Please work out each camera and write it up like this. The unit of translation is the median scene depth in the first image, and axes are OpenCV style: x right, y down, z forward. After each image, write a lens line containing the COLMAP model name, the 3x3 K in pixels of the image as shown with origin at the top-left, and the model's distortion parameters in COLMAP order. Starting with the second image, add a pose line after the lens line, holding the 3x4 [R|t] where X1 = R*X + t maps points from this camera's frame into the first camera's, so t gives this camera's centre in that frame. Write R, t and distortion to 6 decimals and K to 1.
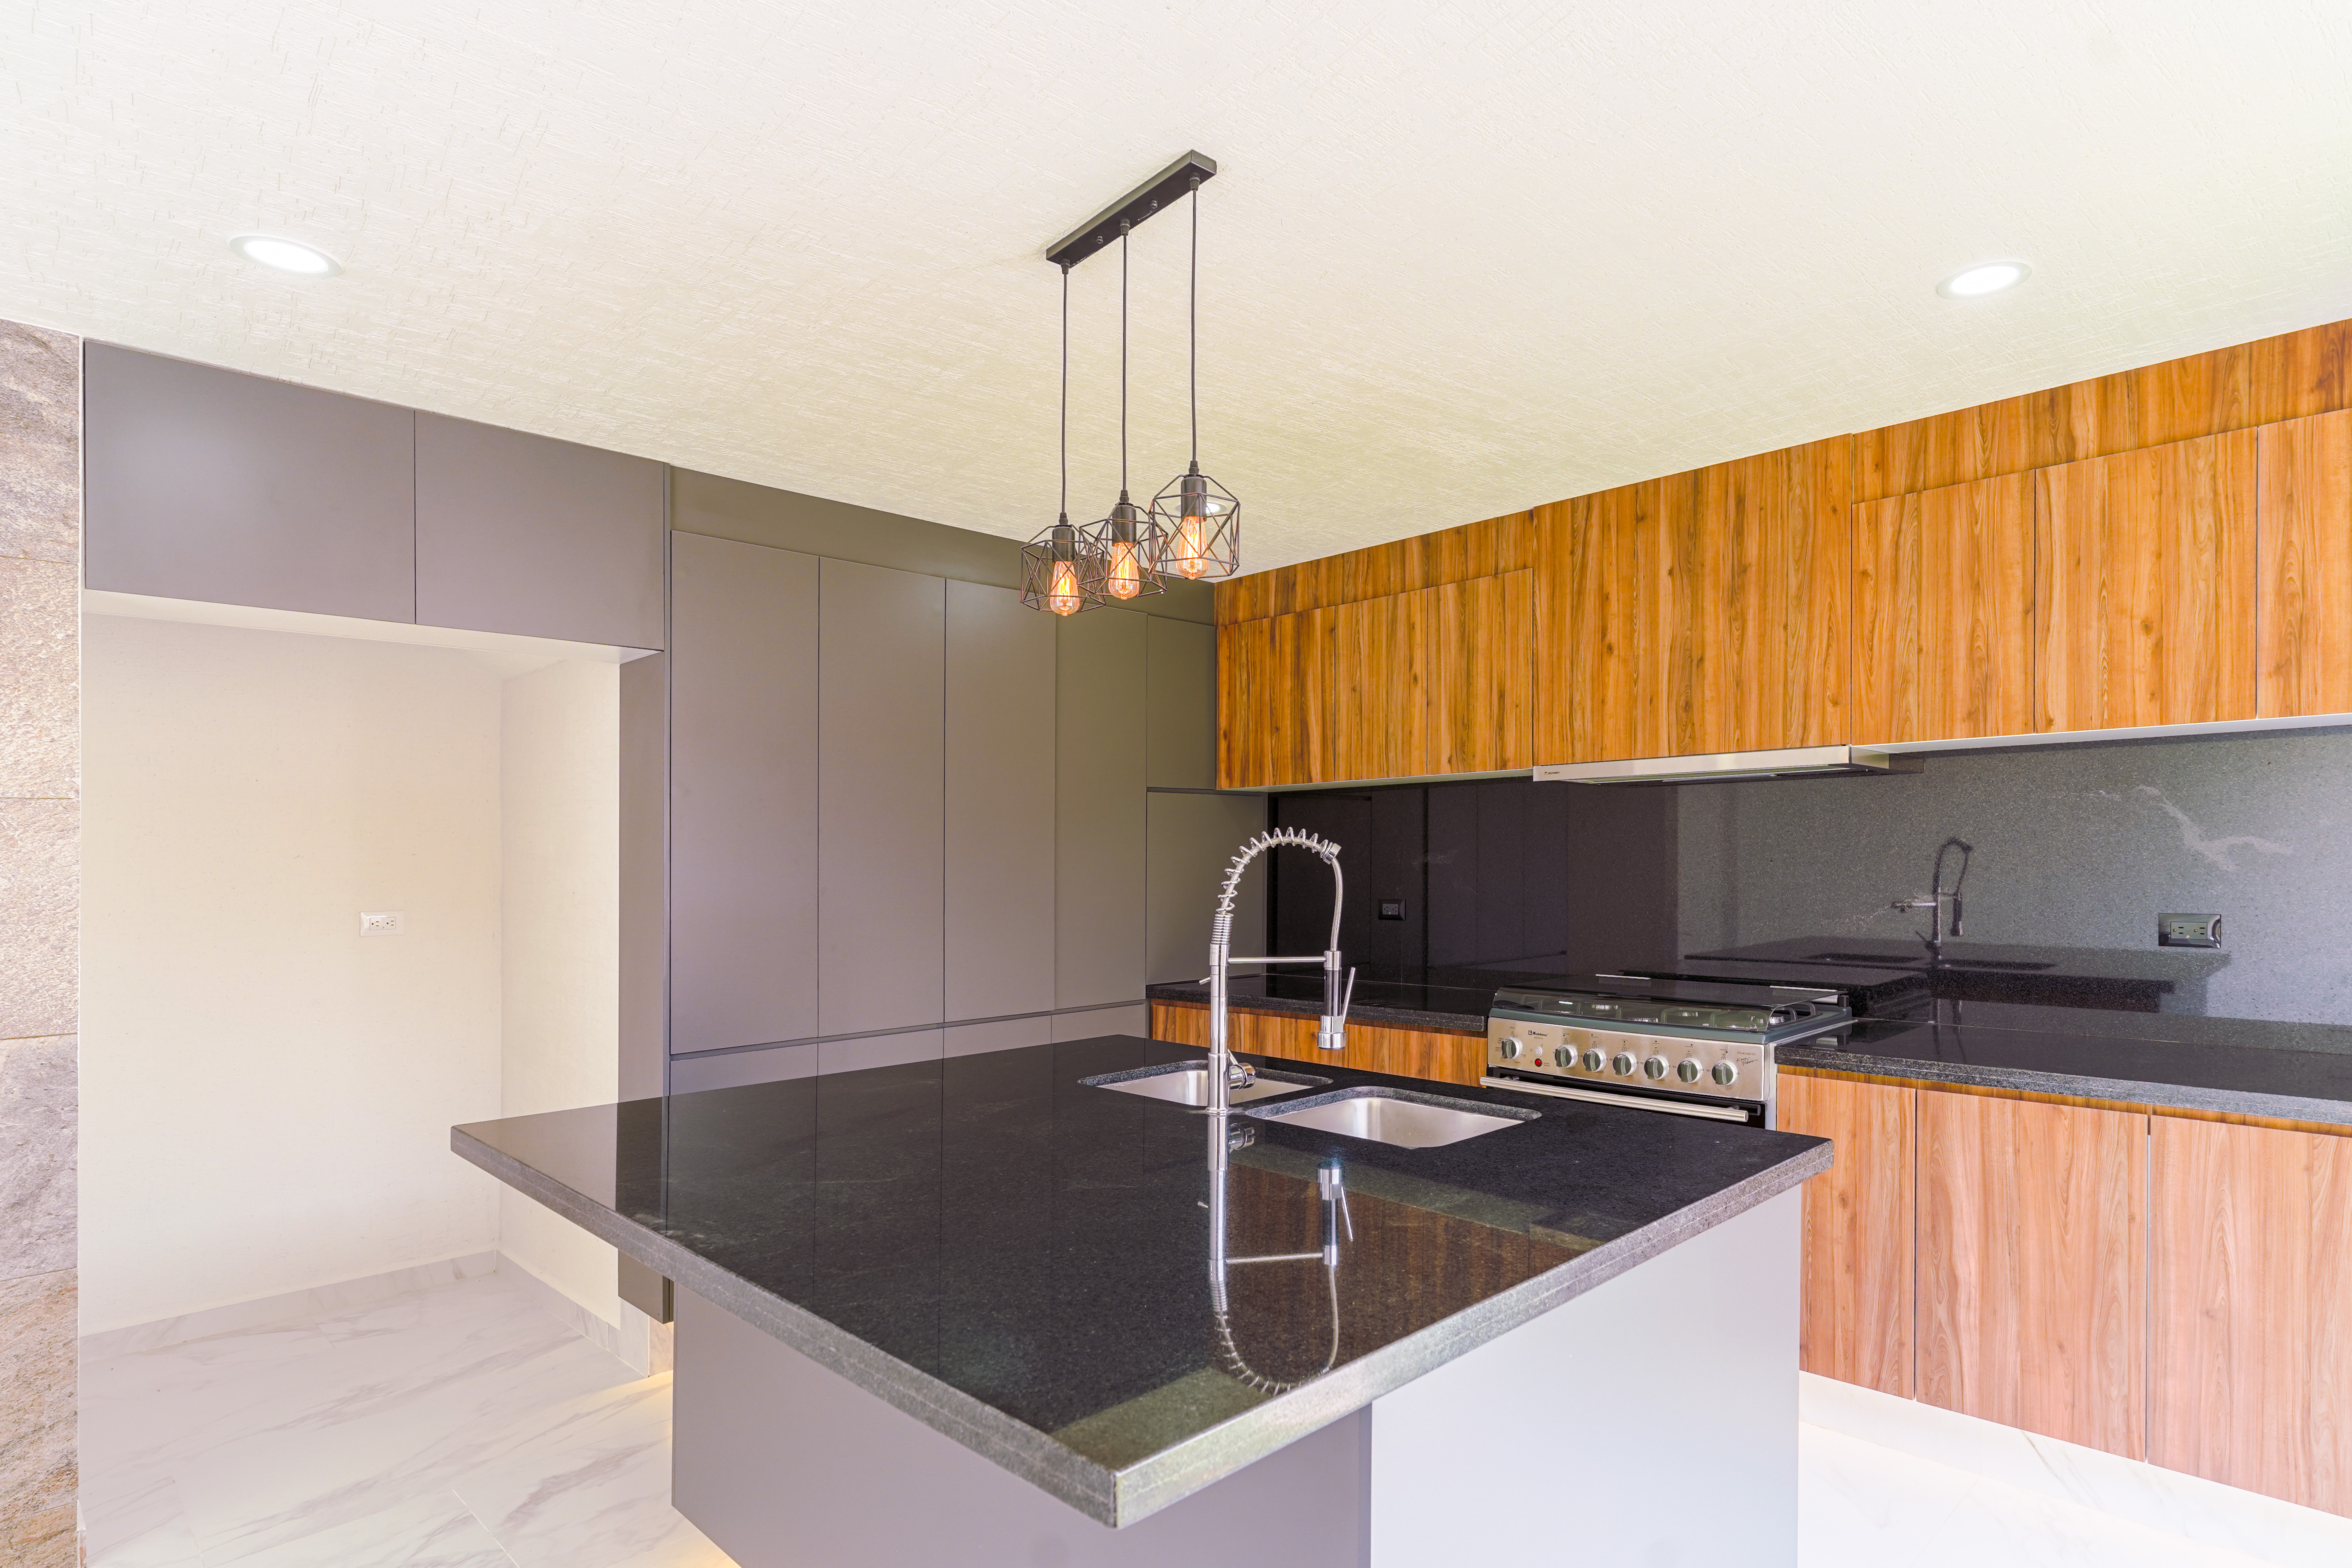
lens RADIAL K [[1164.6, 0, 1179.4], [0, 1164.6, 866.1], [0, 0, 1]] dist [0.000073, 0.000032]
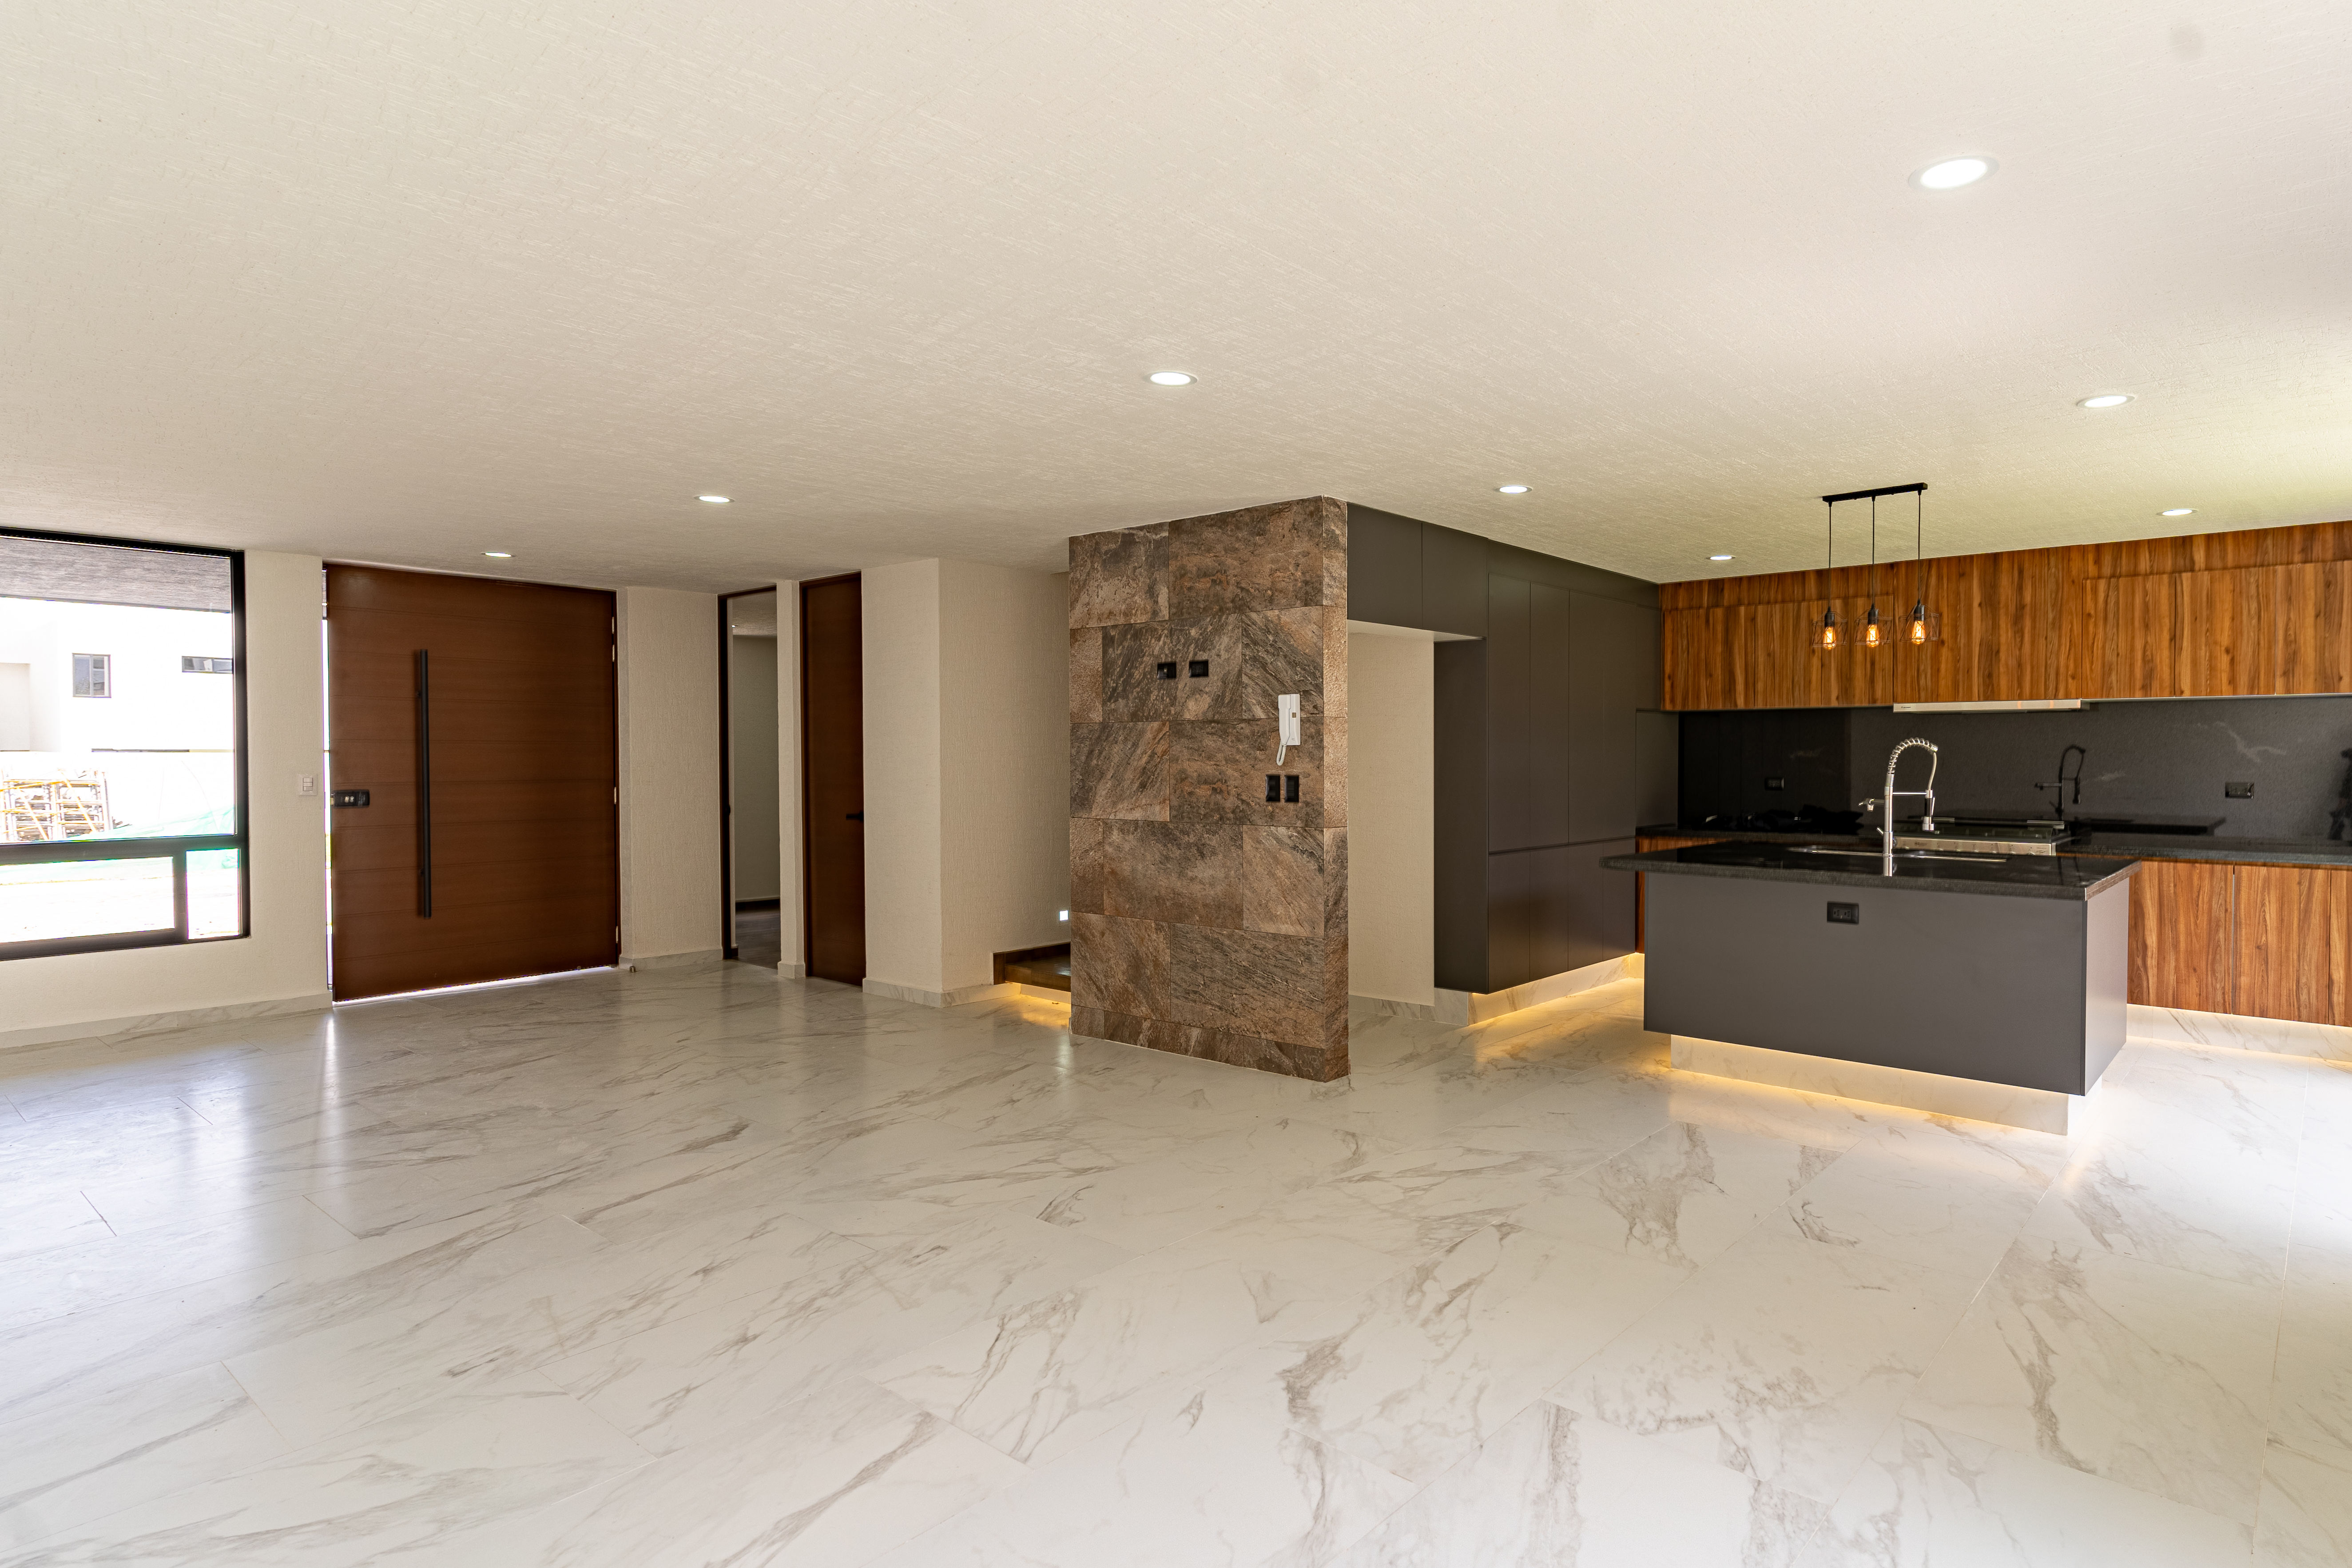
lens RADIAL K [[1120.0, 0, 1315.4], [0, 1120.0, 760.4], [0, 0, 1]] dist [-0.000169, 0.000094]
pose [[0.995736, 0.010306, 0.091666, -0.975858], [-0.010196, 0.999947, -0.001666, 0.021355], [-0.091679, 0.000724, 0.995788, -0.860668]]
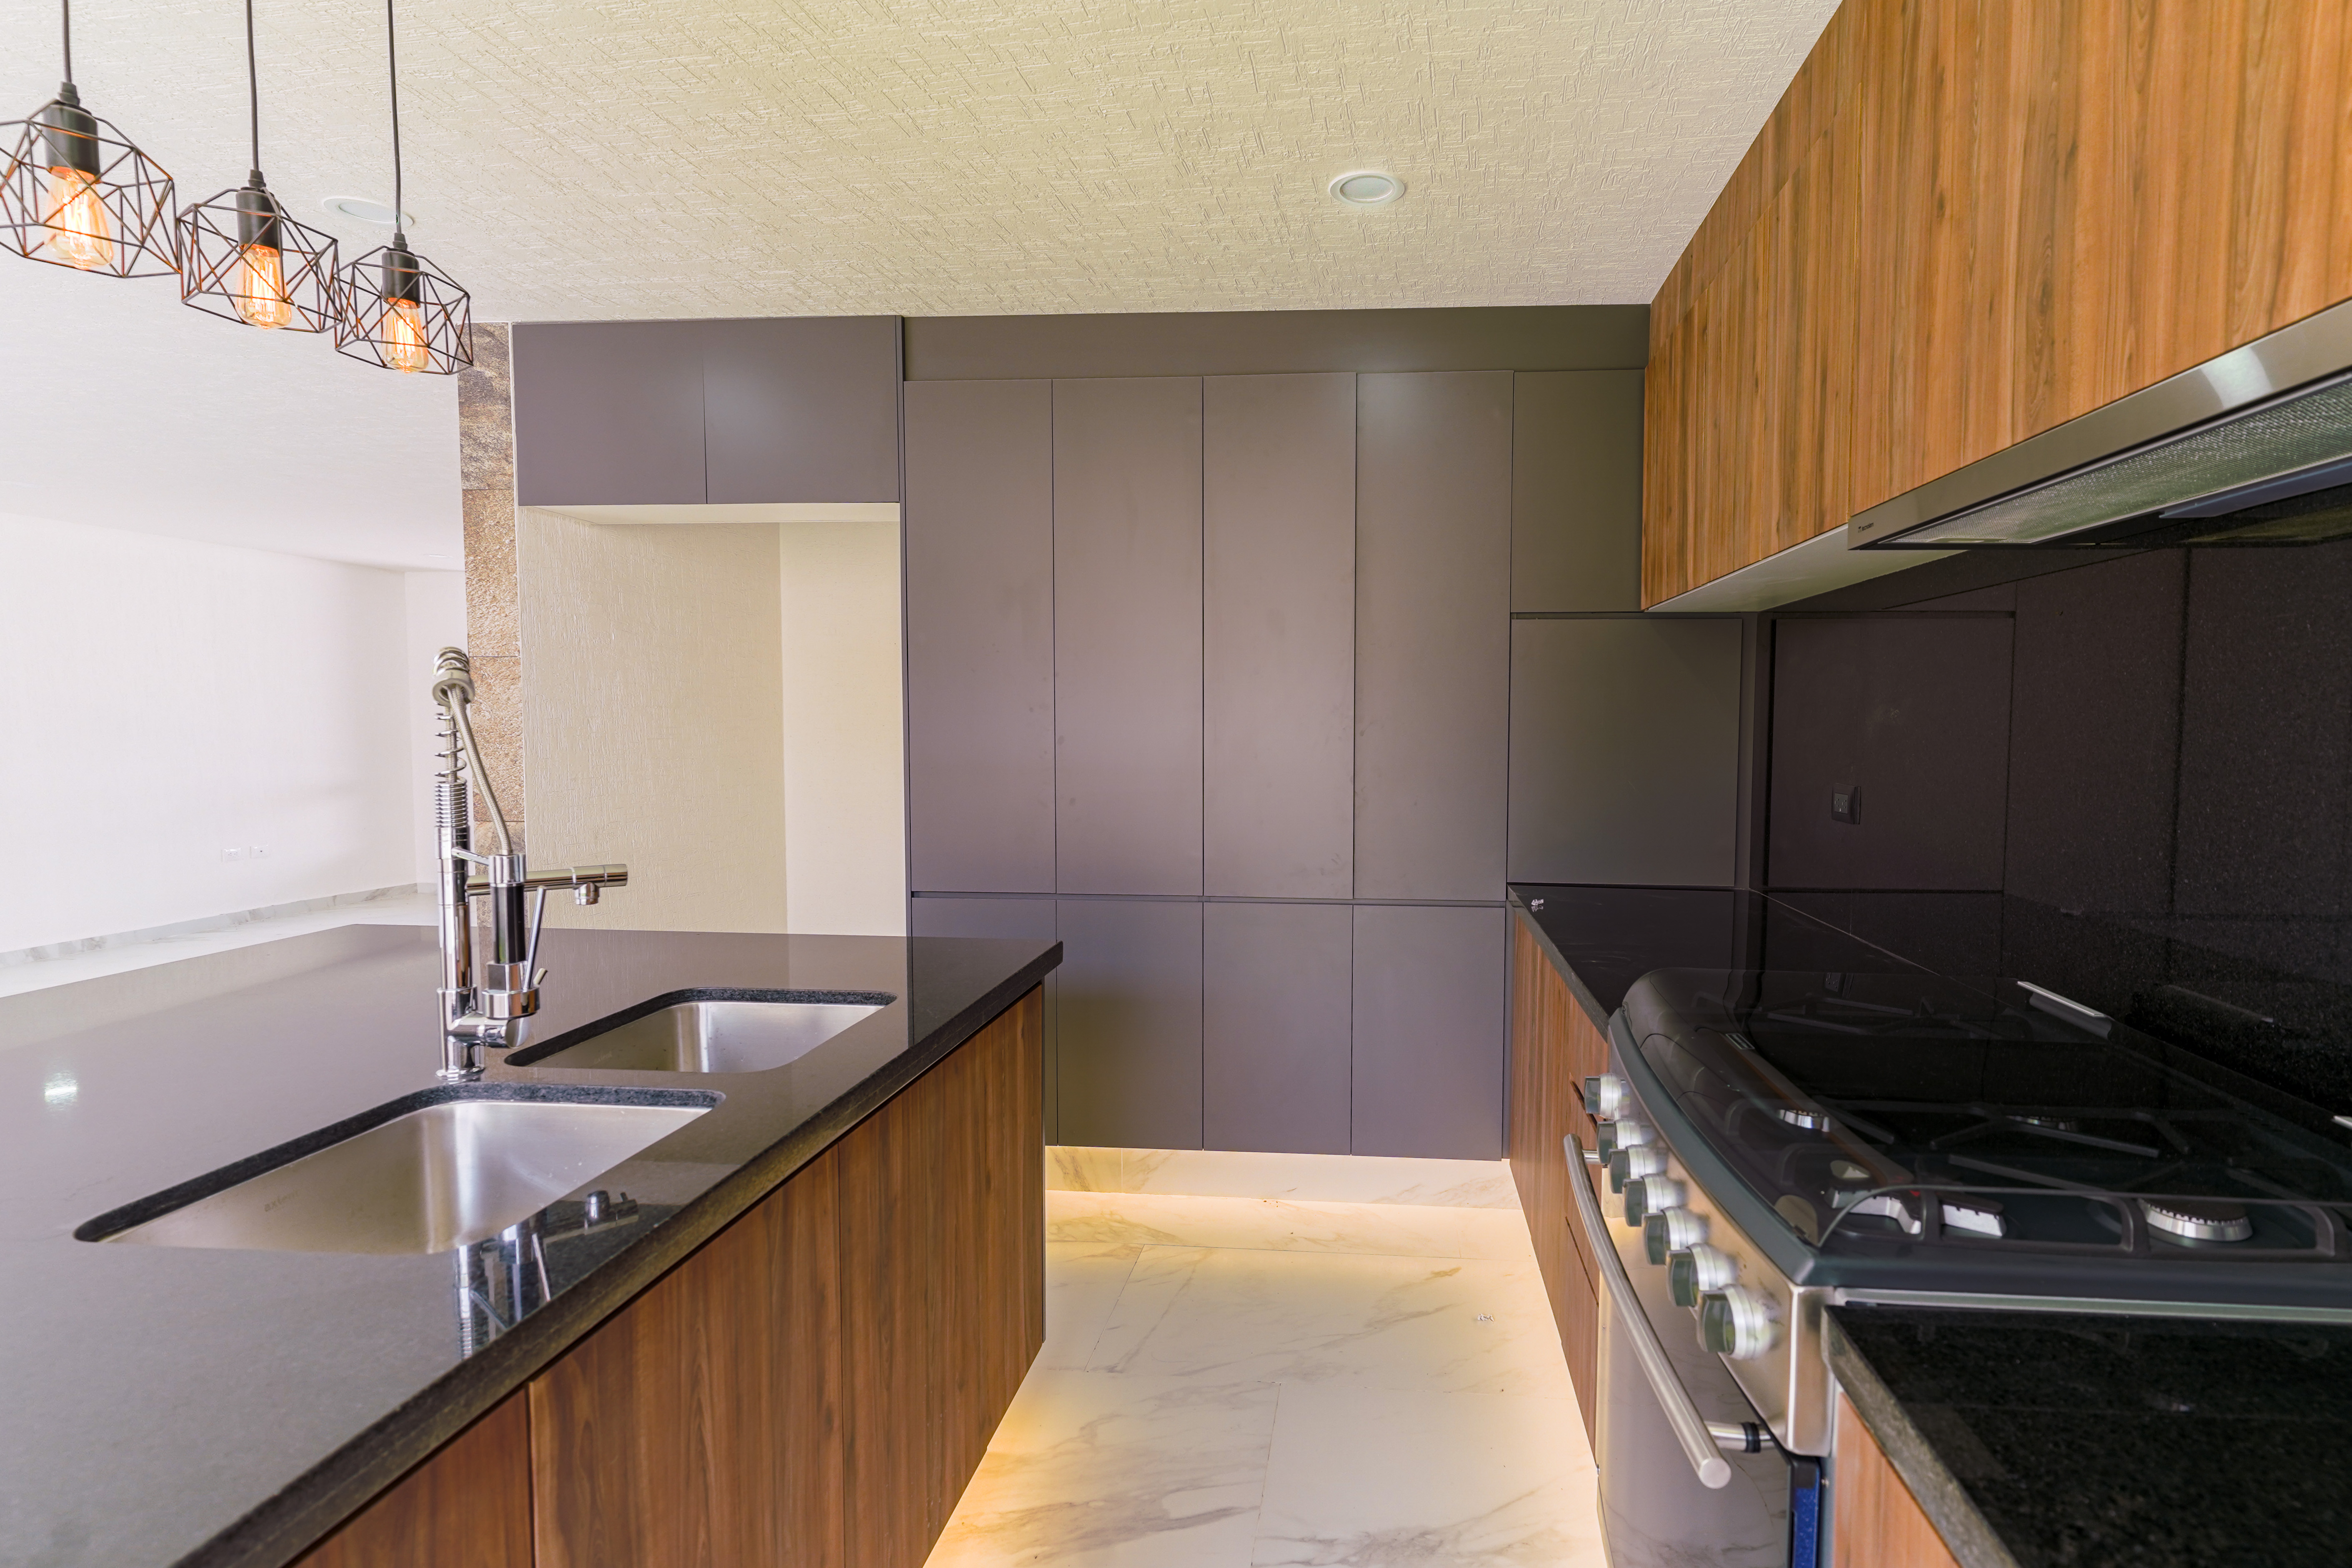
lens RADIAL K [[1120.0, 0, 1315.4], [0, 1120.0, 760.4], [0, 0, 1]] dist [-0.000169, 0.000094]
pose [[0.681096, 0.042822, -0.730940, 0.627439], [-0.016908, 0.998942, 0.042768, -0.005475], [0.731999, -0.016771, 0.681100, 0.690963]]
